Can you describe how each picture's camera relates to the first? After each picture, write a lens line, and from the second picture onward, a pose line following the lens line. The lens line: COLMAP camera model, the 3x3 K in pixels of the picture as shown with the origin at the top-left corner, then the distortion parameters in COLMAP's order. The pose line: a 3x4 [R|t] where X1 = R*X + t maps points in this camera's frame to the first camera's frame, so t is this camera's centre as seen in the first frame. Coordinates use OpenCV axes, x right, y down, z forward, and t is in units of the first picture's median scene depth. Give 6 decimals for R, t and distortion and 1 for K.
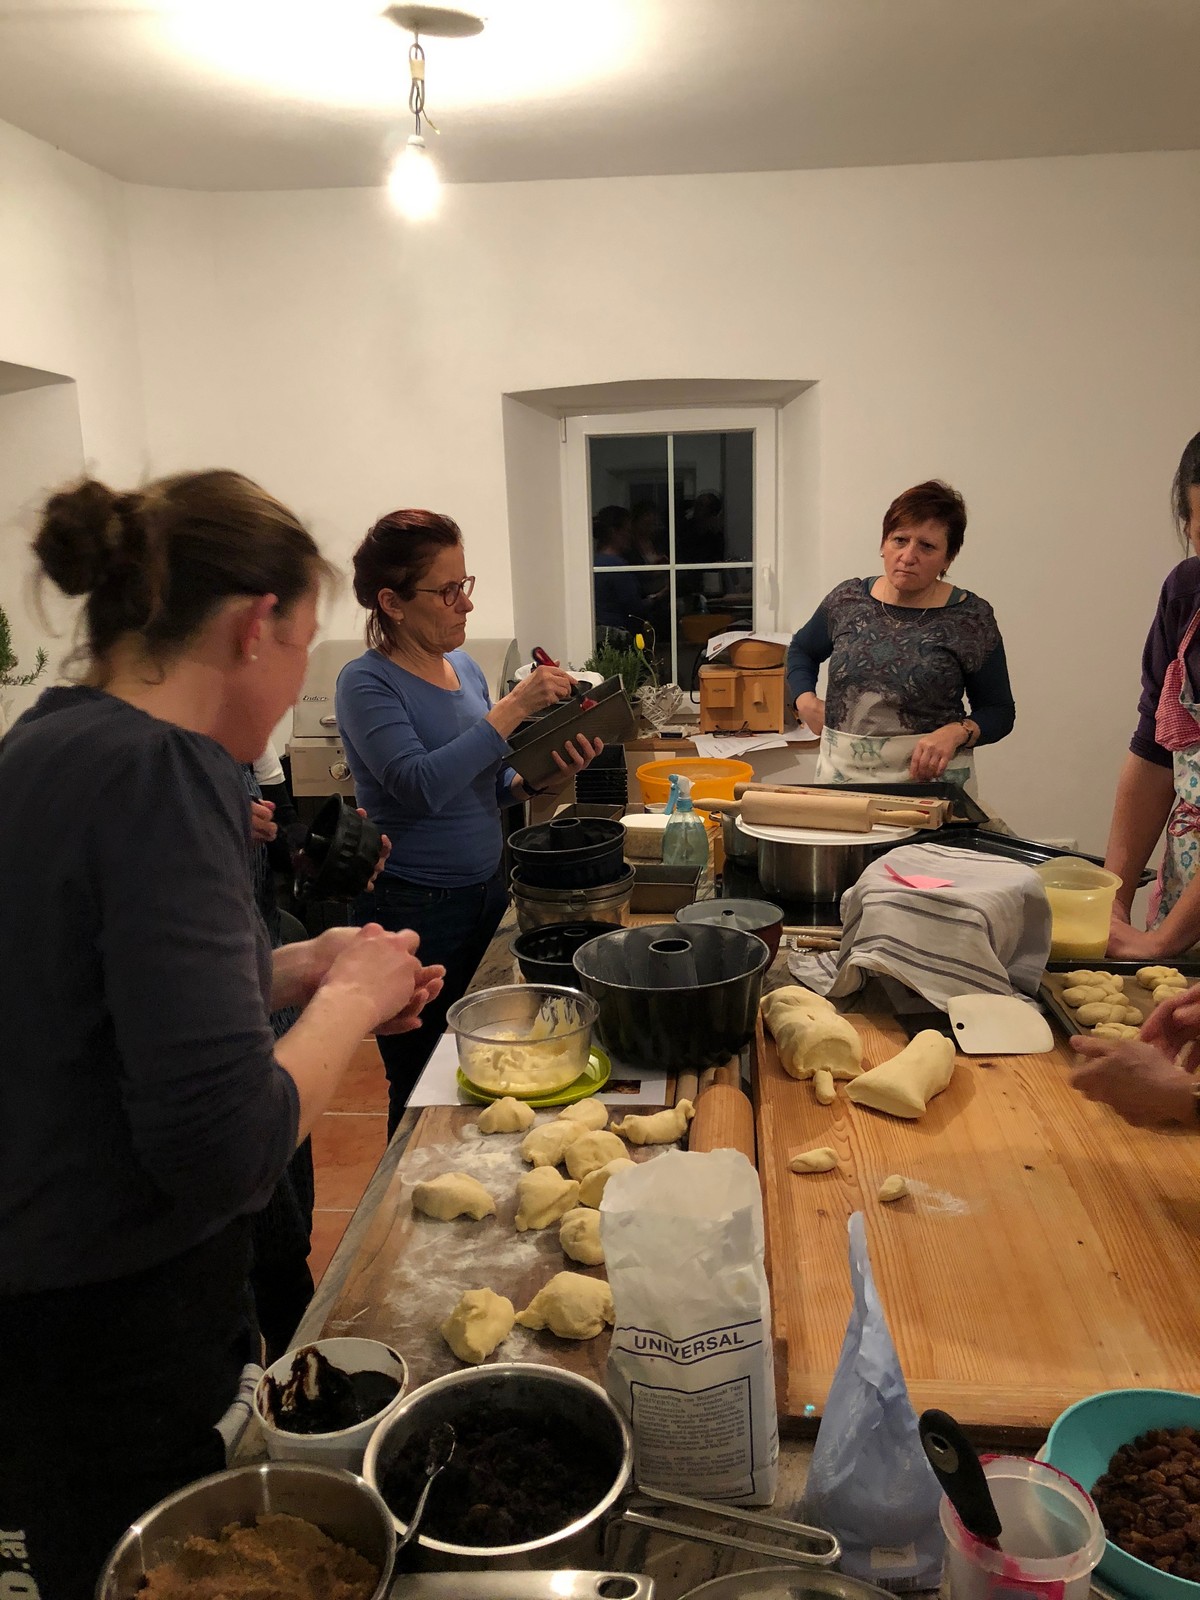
lens RADIAL K [[1325.0, 0, 600.0], [0, 1325.0, 800.0], [0, 0, 1]] dist [0.014363, 0.007548]
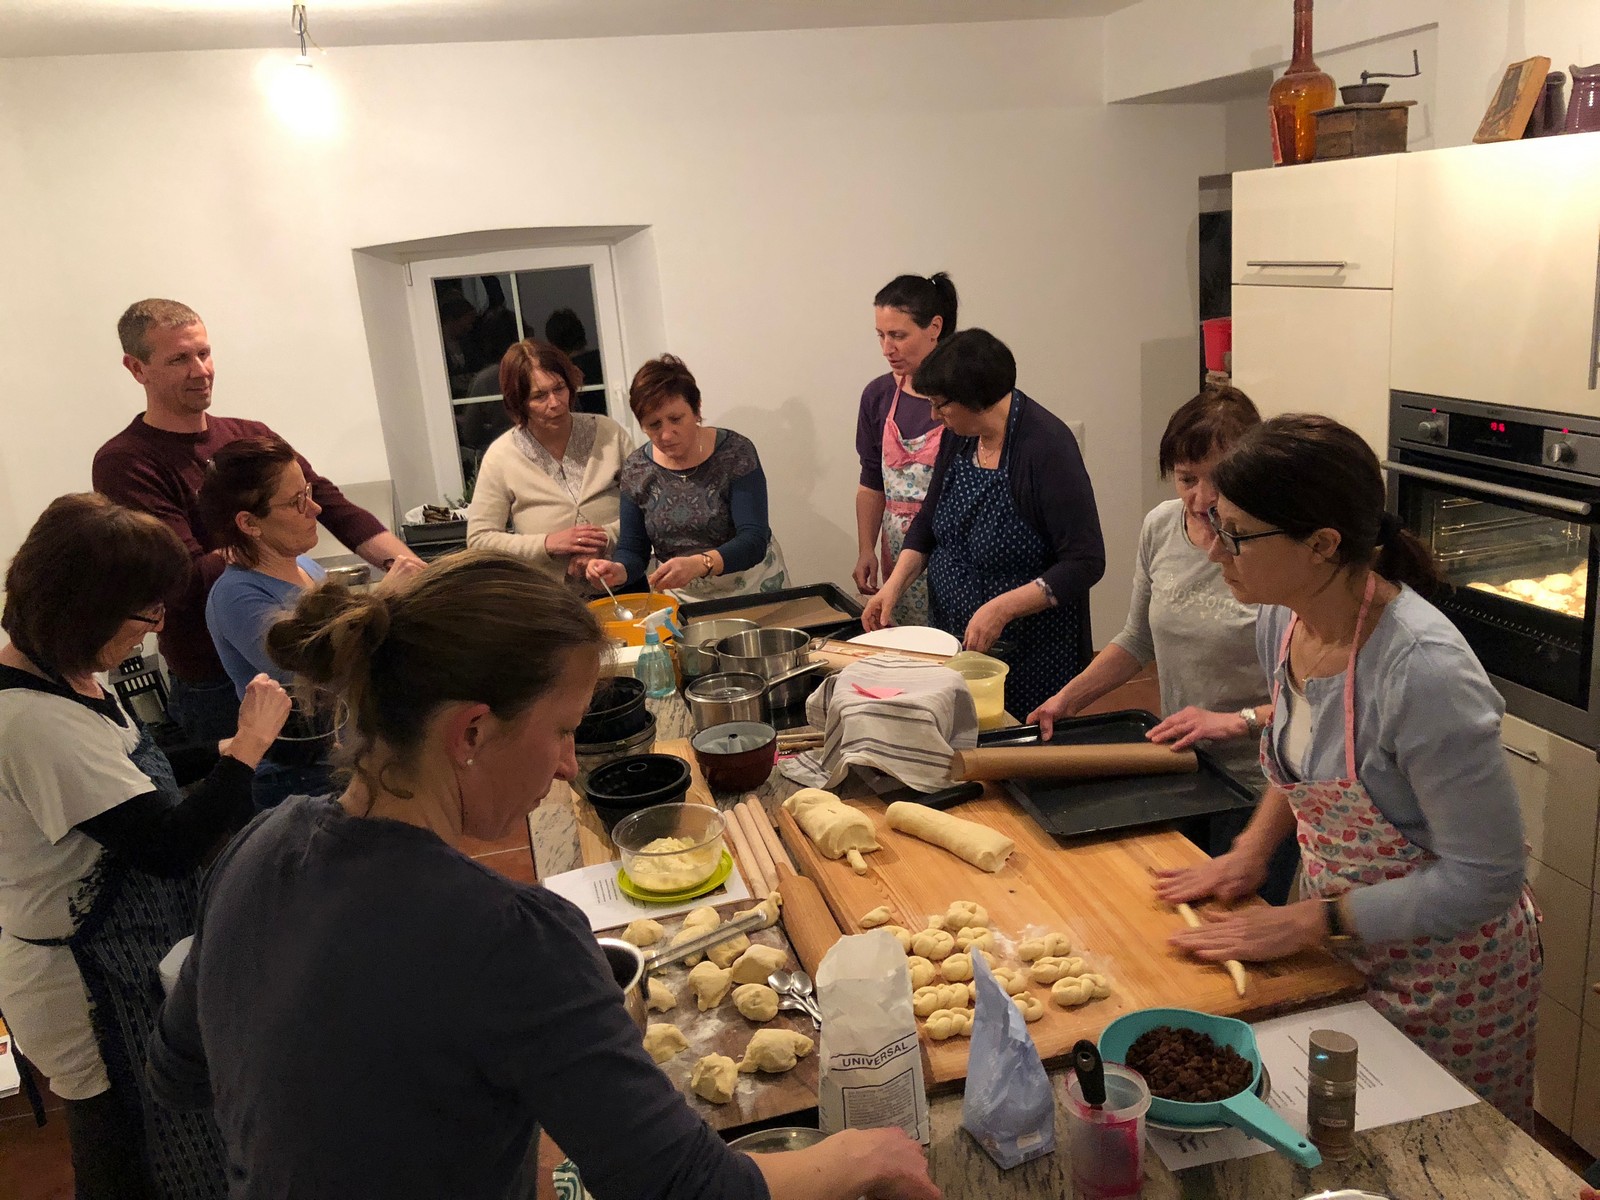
lens RADIAL K [[1308.1, 0, 802.5], [0, 1308.1, 602.0], [0, 0, 1]] dist [0.004417, -0.002638]
pose [[0.944448, -0.137005, 0.298743, -0.237114], [0.125859, 0.990447, 0.056333, -0.126261], [-0.303607, -0.015604, 0.952670, -0.256277]]
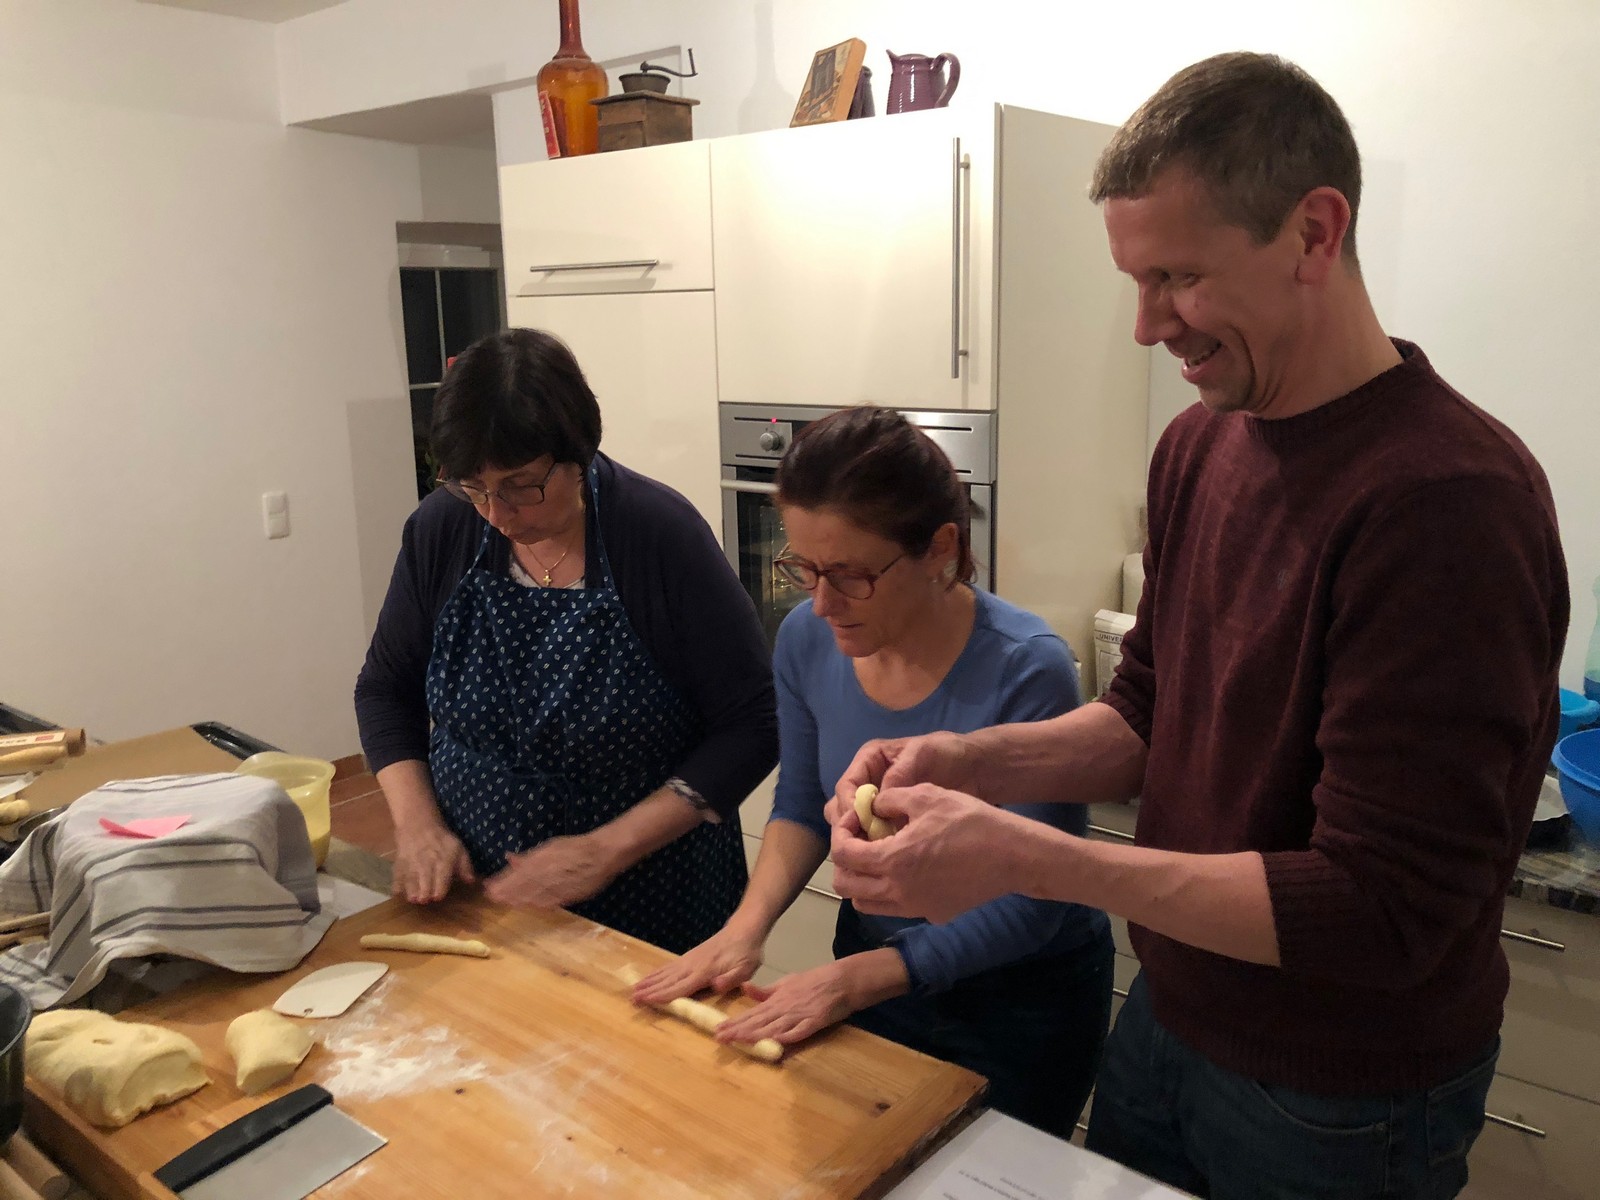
lens RADIAL K [[1299.9, 0, 805.4], [0, 1299.9, 604.6], [0, 0, 1]] dist [-0.040671, 0.072465]
pose [[0.564707, -0.168526, 0.807902, -0.178627], [0.186208, 0.979704, 0.074208, -0.068458], [-0.804010, 0.108532, 0.584627, 0.194405]]
